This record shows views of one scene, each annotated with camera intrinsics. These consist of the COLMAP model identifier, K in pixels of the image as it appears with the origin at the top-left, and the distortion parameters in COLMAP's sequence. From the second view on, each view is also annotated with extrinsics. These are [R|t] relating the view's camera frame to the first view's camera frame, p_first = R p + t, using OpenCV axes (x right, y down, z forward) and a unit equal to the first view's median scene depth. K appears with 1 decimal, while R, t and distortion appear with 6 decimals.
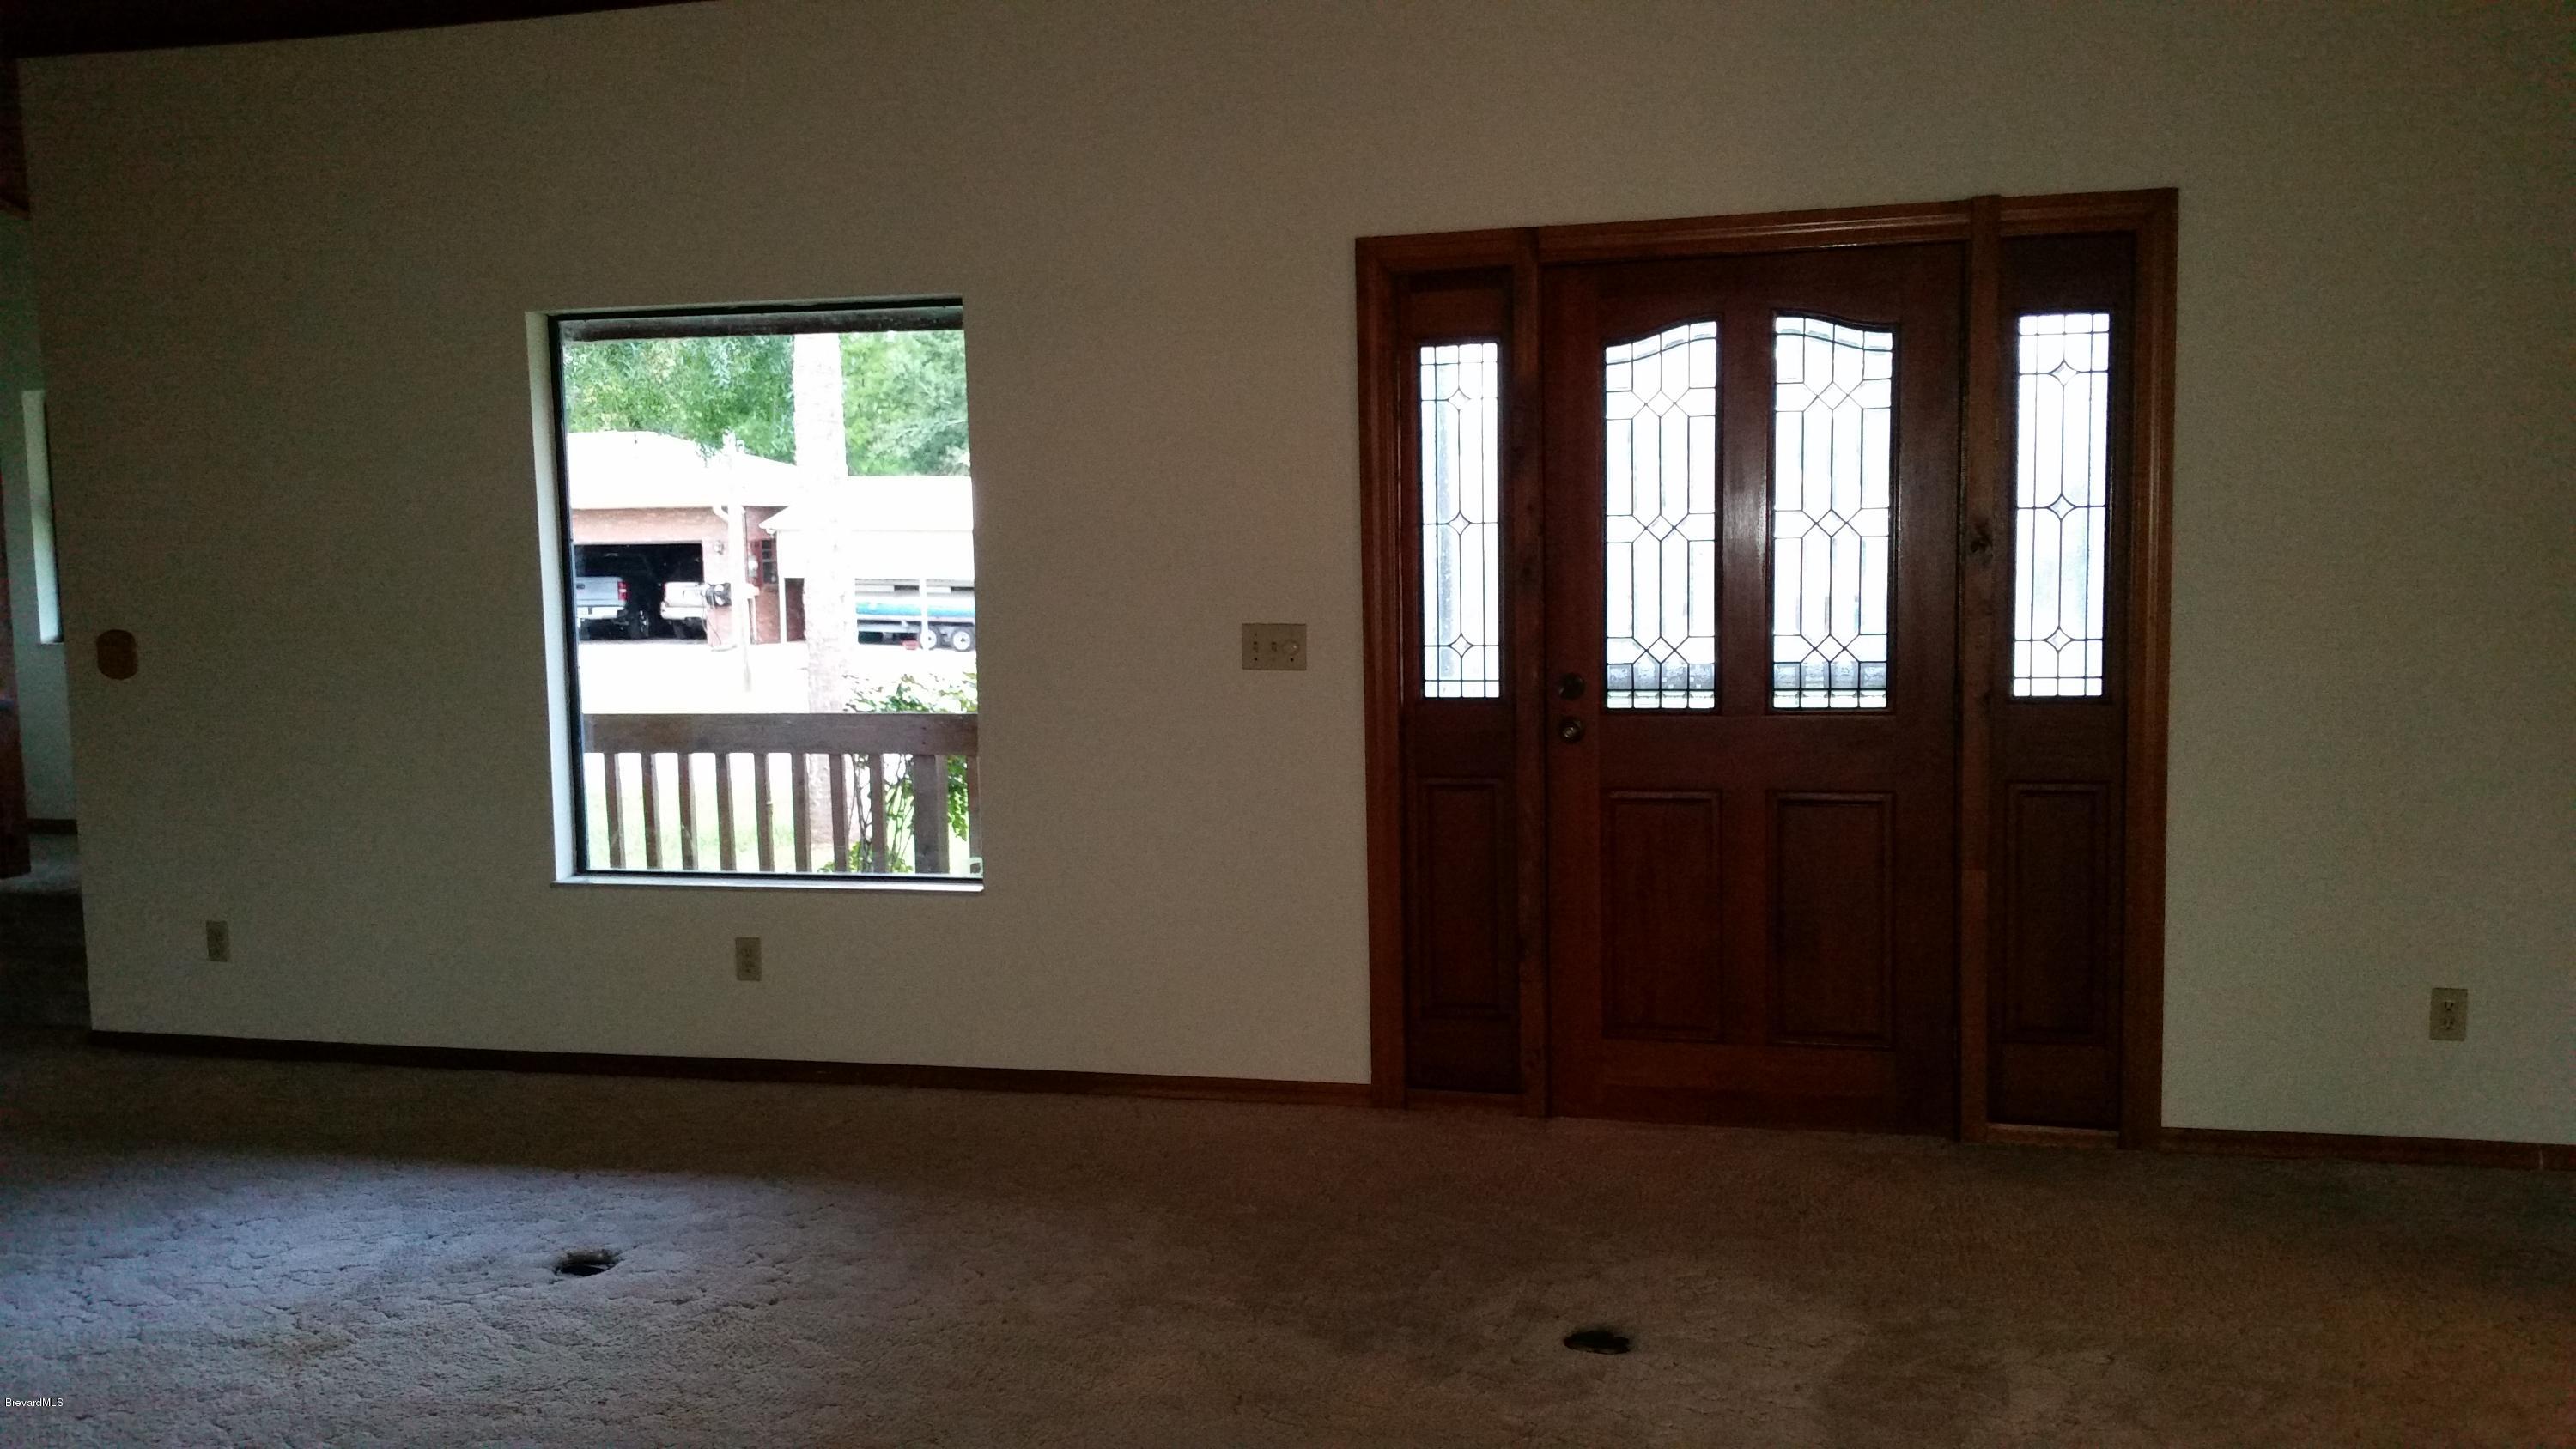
lens RADIAL K [[2087.1, 0, 1301.6], [0, 2087.1, 728.6], [0, 0, 1]] dist [0.183111, -0.382962]
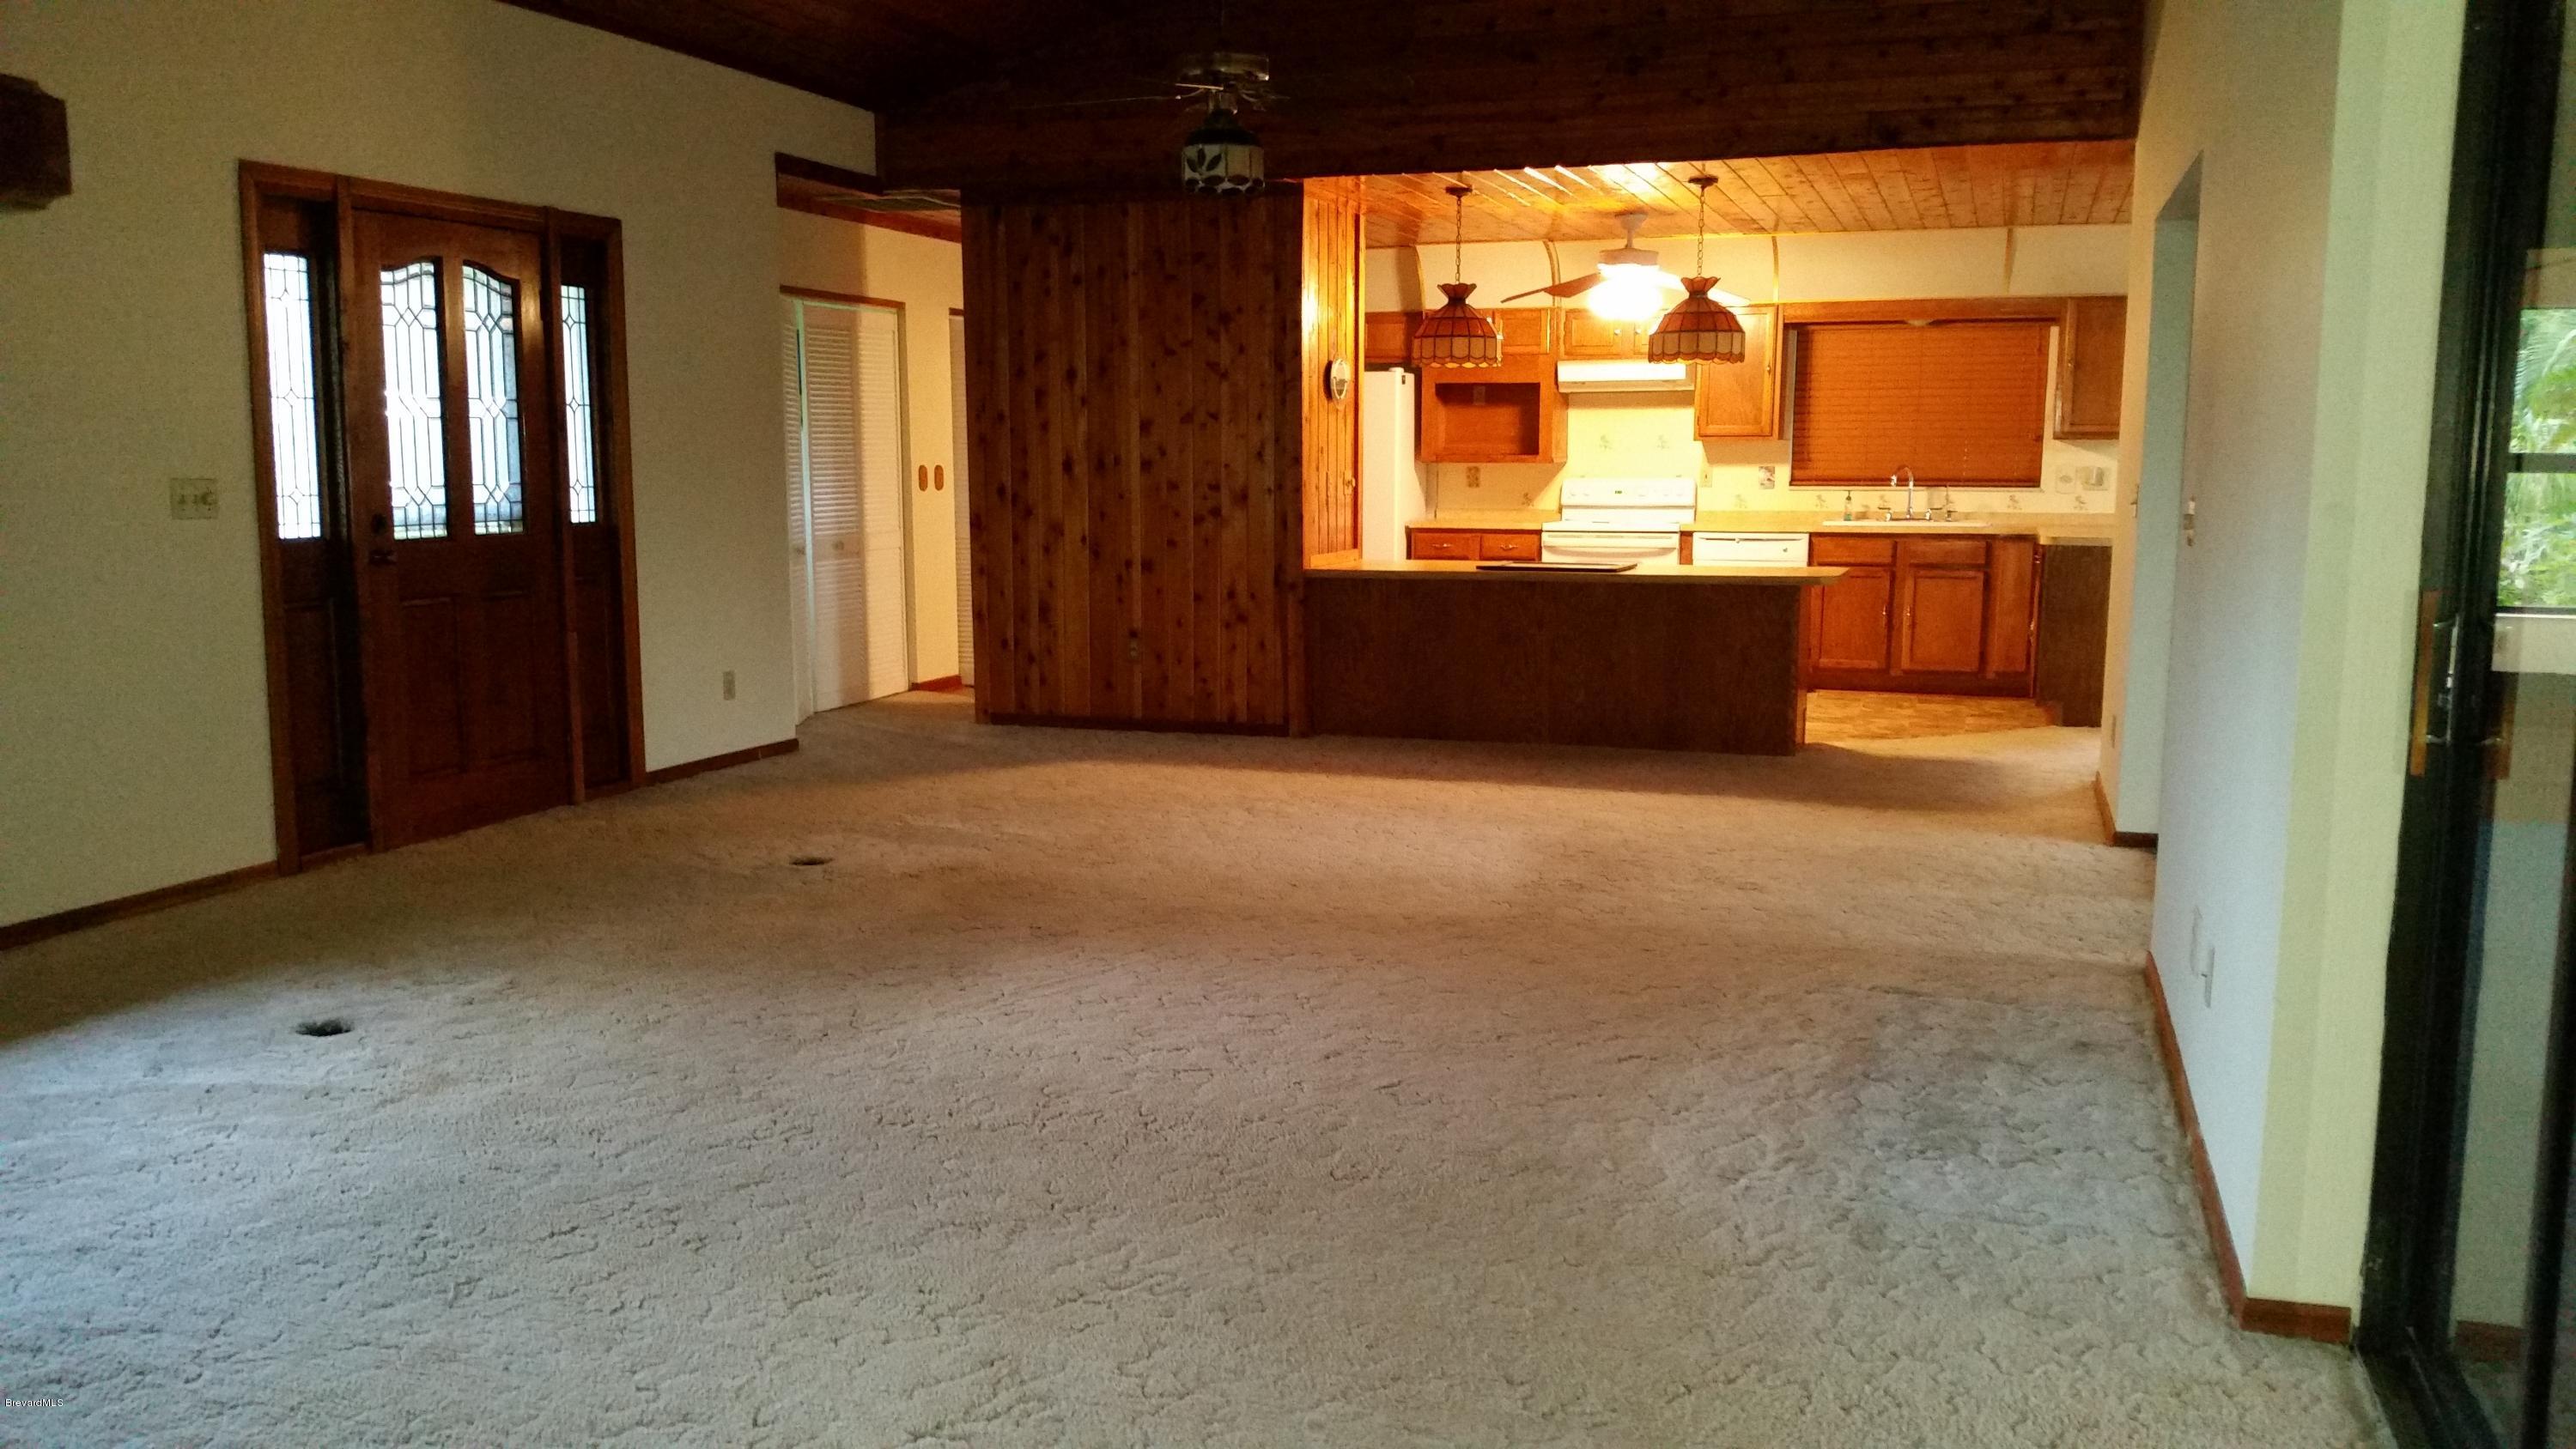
lens RADIAL K [[2087.1, 0, 1301.6], [0, 2087.1, 728.6], [0, 0, 1]] dist [0.183111, -0.382962]
pose [[0.091125, -0.119745, 0.988614, -1.189381], [0.074014, 0.990813, 0.113189, -0.001723], [-0.993085, 0.062856, 0.099151, 0.295539]]
